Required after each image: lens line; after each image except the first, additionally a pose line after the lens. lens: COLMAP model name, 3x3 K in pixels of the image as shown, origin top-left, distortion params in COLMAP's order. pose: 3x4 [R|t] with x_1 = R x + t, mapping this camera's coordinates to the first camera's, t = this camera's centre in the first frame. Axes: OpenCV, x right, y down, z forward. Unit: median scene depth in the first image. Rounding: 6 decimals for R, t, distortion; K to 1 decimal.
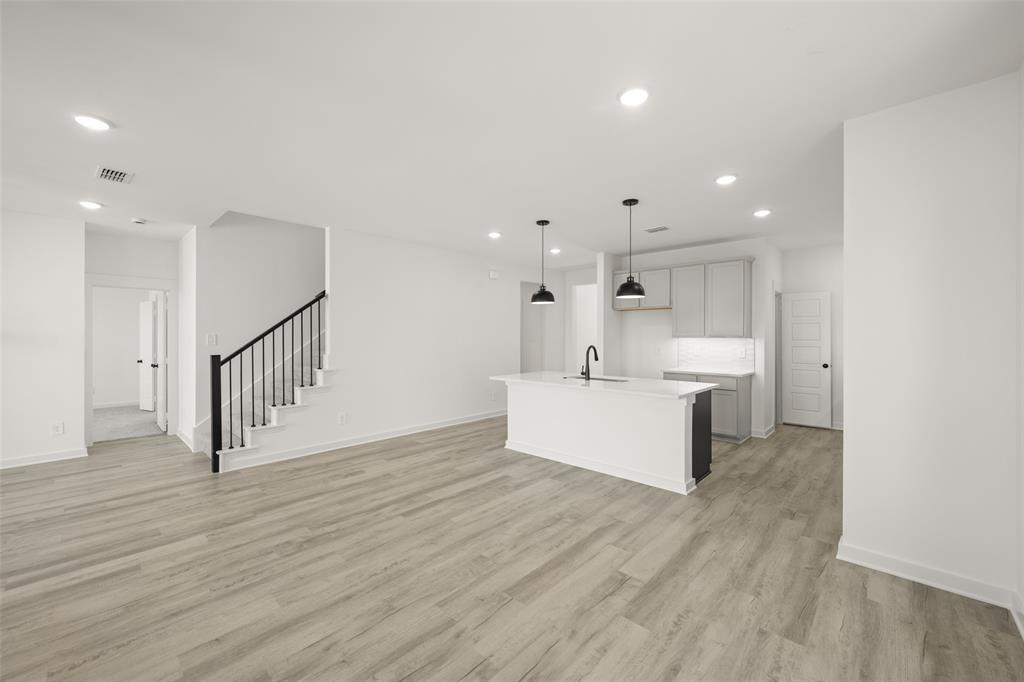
lens RADIAL K [[409.9, 0, 512.0], [0, 409.9, 341.0], [0, 0, 1]] dist [-0.000983, -0.000045]
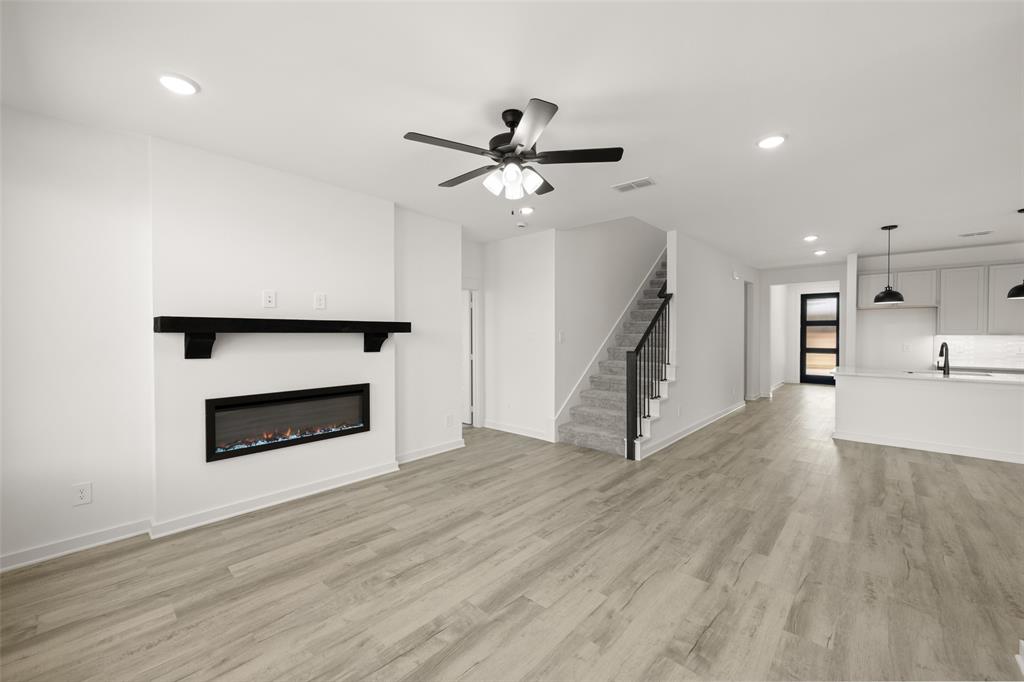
lens RADIAL K [[403.1, 0, 510.0], [0, 403.1, 346.6], [0, 0, 1]] dist [-0.006280, 0.000293]
pose [[0.999942, -0.003112, -0.010304, -1.035538], [0.003355, 0.999716, 0.023604, -0.008044], [0.010228, -0.023637, 0.999668, -0.071747]]
